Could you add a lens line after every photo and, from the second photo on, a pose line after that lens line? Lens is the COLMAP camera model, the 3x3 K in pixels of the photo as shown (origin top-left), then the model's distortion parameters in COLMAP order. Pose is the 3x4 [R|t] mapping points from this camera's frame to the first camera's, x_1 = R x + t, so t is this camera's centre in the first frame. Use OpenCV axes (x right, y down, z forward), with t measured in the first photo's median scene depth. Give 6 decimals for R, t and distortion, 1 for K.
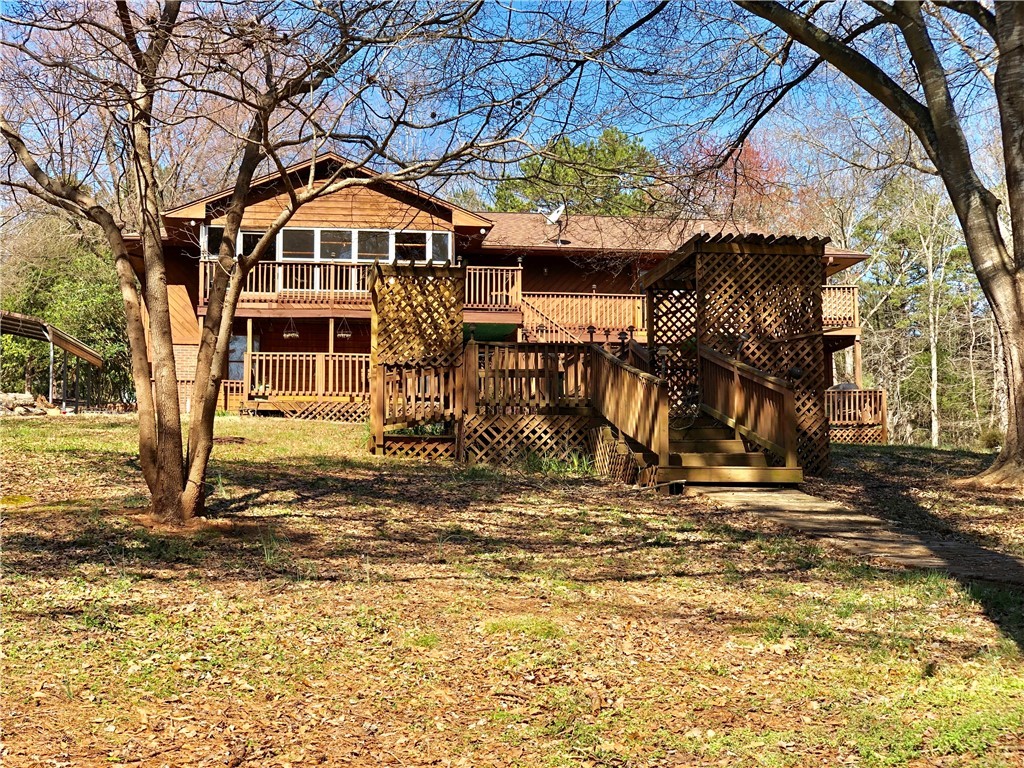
lens RADIAL K [[1552.5, 0, 512.0], [0, 1552.5, 384.0], [0, 0, 1]] dist [-0.139045, 0.027180]
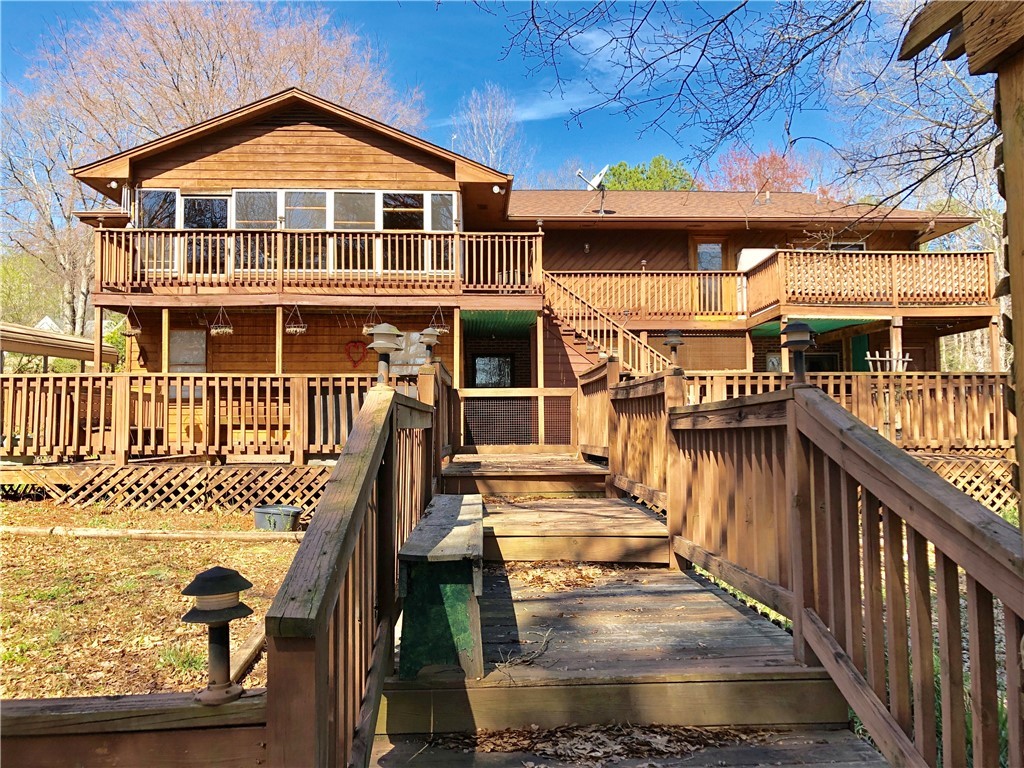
lens RADIAL K [[832.0, 0, 526.7], [0, 832.0, 378.7], [0, 0, 1]] dist [0.028778, -0.013894]
pose [[0.995603, -0.008982, -0.093244, 0.034086], [0.013435, 0.998793, 0.047240, -0.024307], [0.092707, -0.048285, 0.994522, 0.588998]]
